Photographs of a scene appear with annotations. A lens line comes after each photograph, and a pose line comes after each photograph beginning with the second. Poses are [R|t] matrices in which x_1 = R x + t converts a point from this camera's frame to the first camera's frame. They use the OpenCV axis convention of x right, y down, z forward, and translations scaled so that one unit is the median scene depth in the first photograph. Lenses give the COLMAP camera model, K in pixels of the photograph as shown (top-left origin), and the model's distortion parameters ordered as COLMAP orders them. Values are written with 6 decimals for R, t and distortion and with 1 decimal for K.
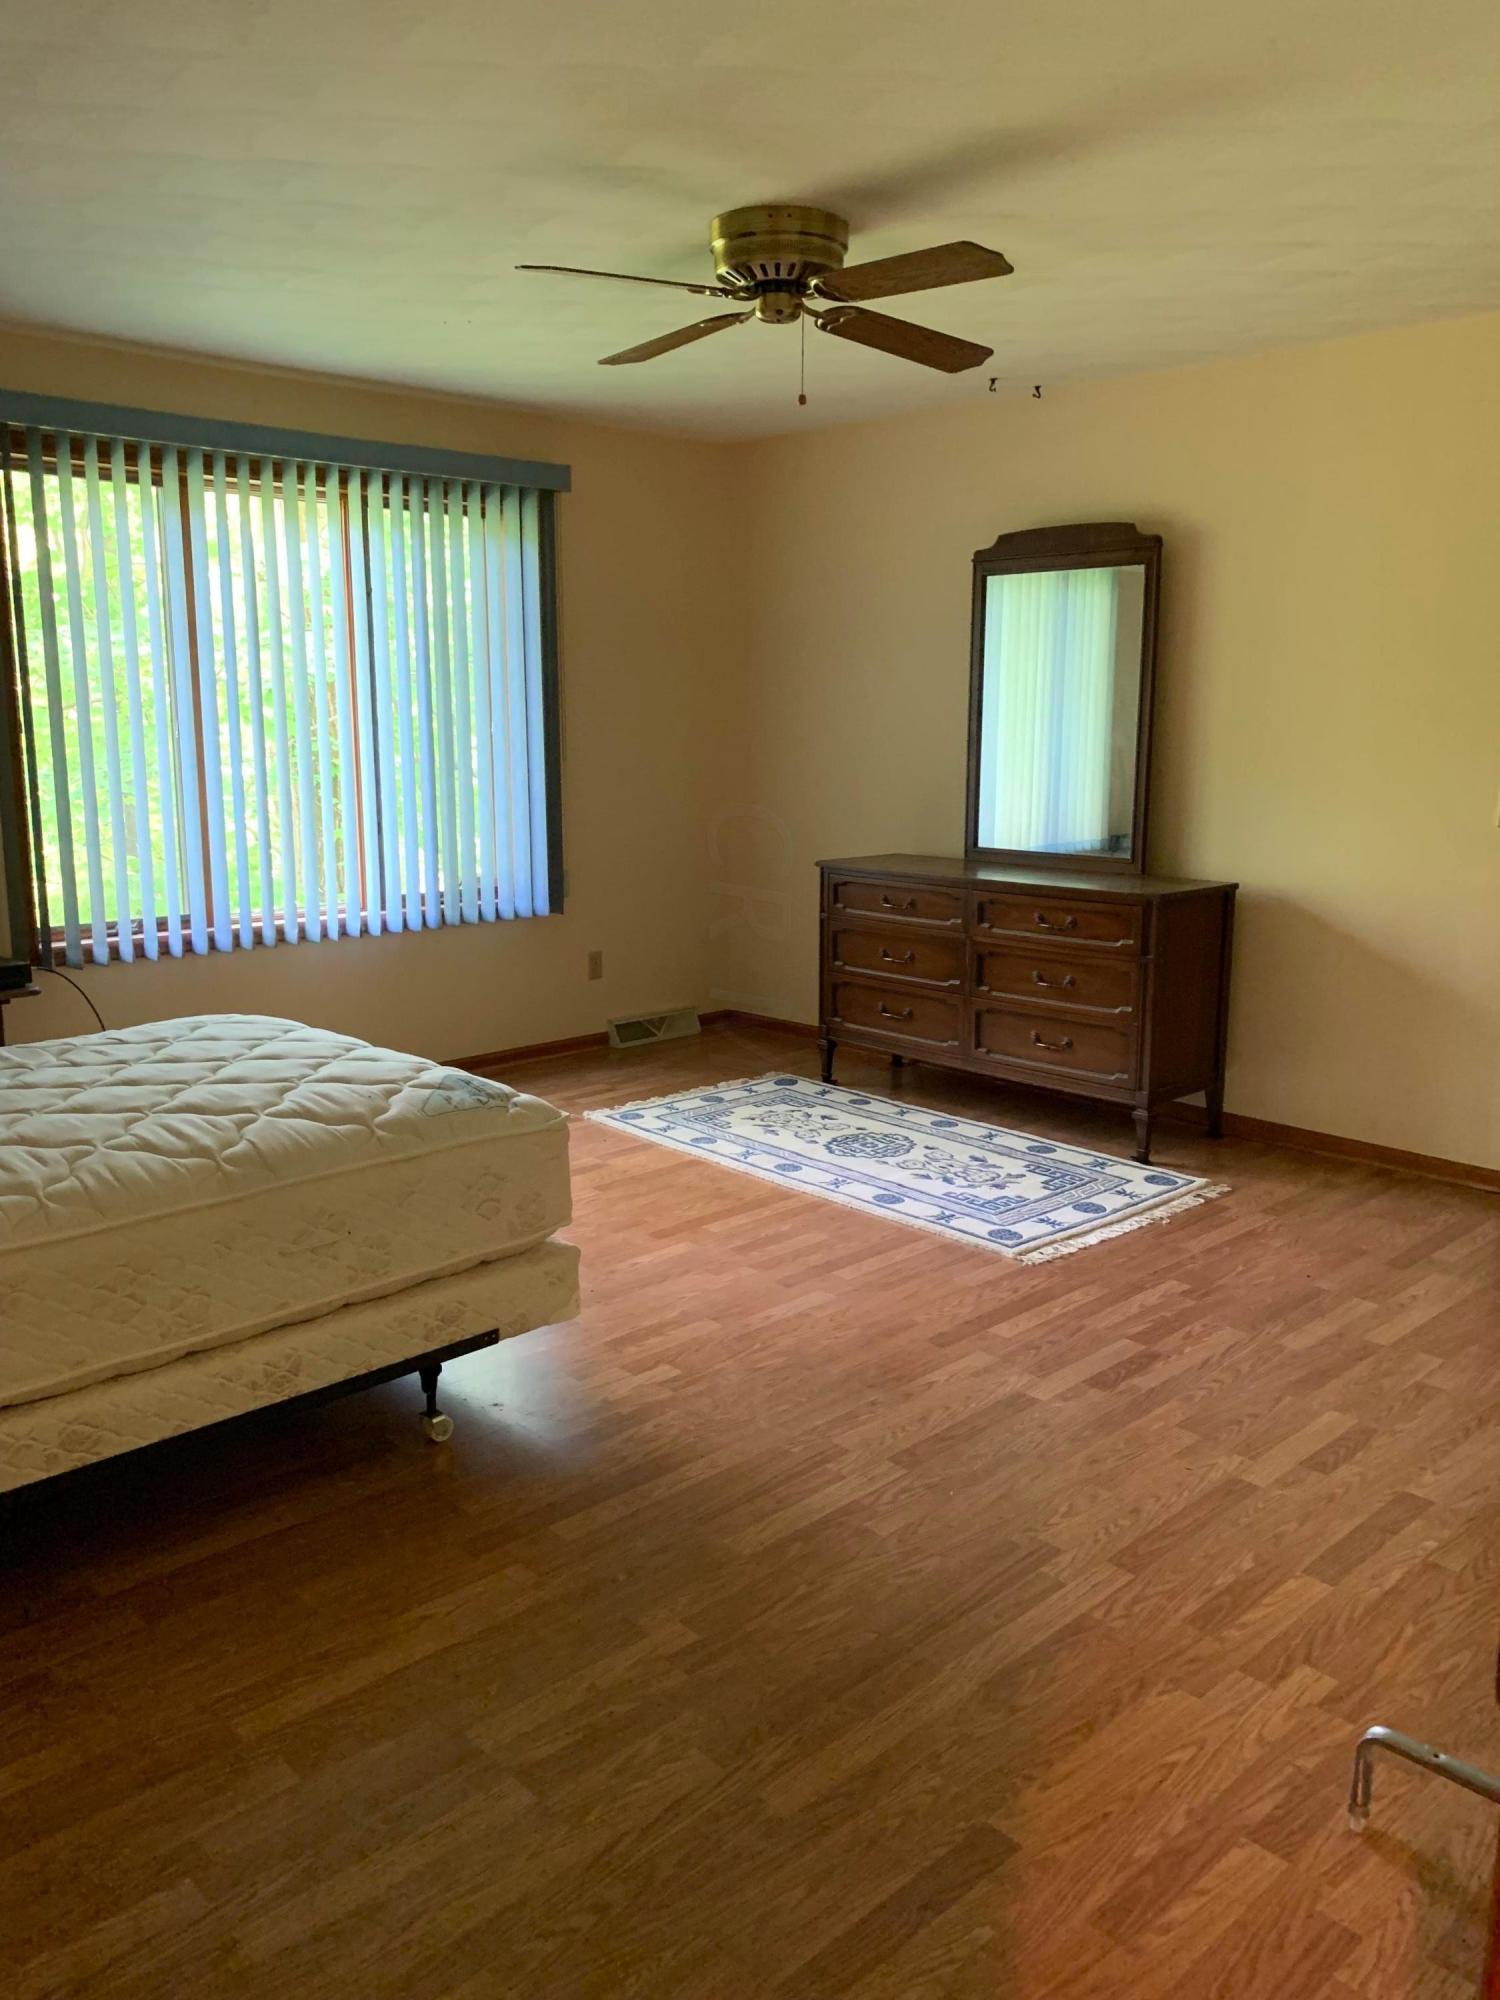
lens RADIAL K [[1548.7, 0, 746.4], [0, 1548.7, 999.7], [0, 0, 1]] dist [0.007103, -0.008176]
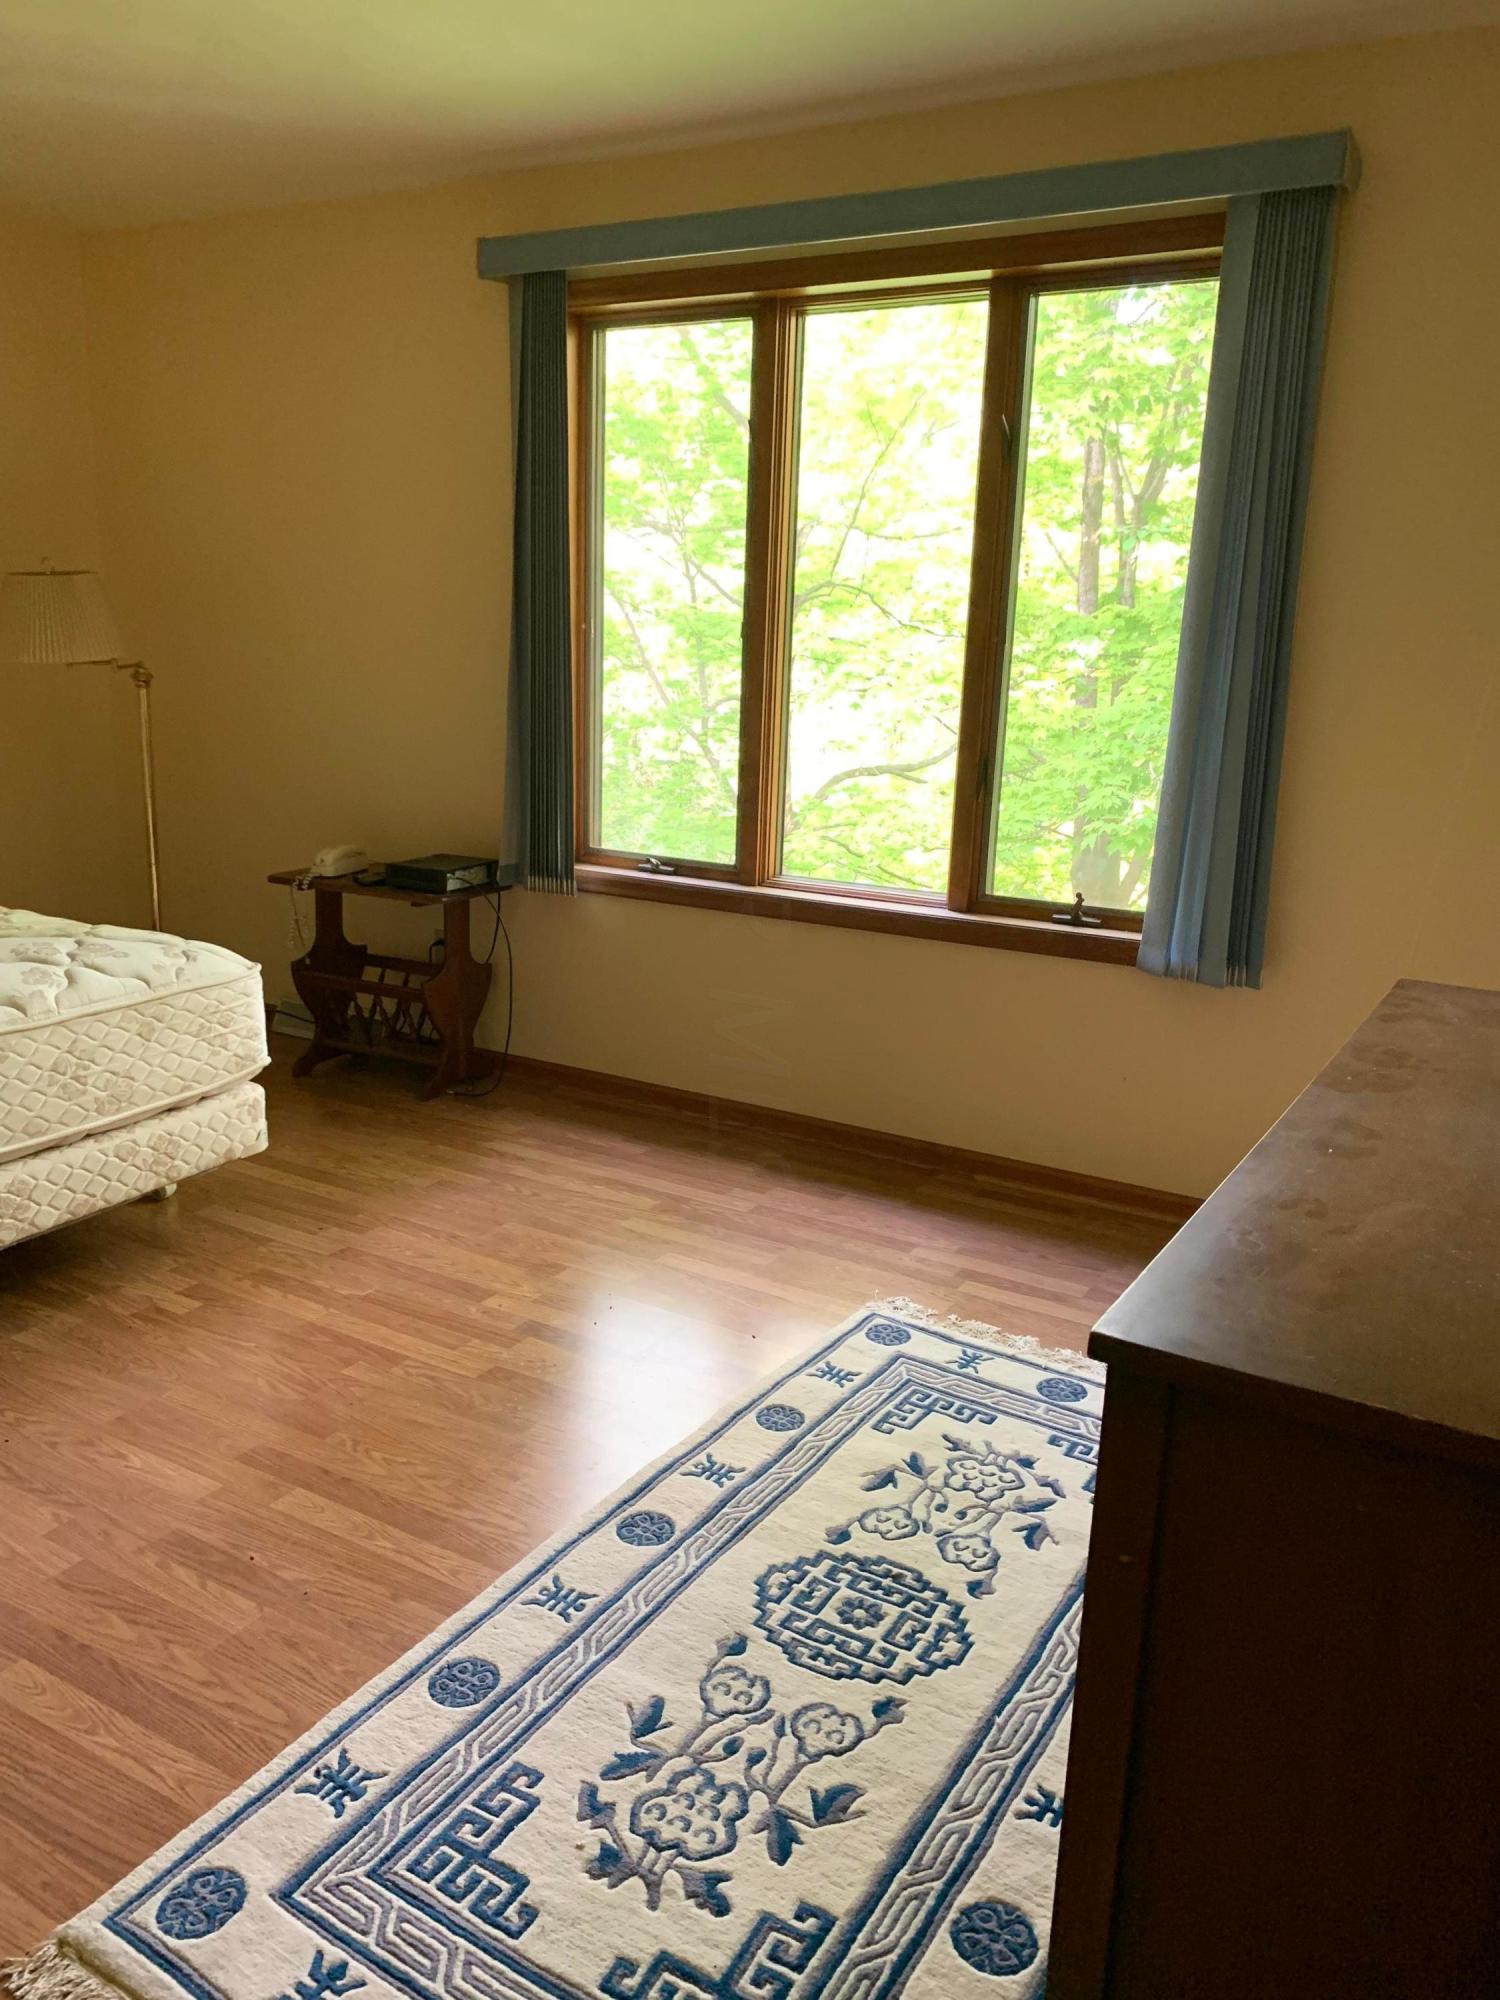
lens RADIAL K [[1548.7, 0, 746.1], [0, 1548.7, 1001.5], [0, 0, 1]] dist [0.007103, -0.008176]
pose [[0.273821, 0.246101, -0.929761, 0.462042], [-0.214814, 0.957937, 0.190295, -0.155895], [0.937484, 0.147619, 0.315170, 0.866308]]
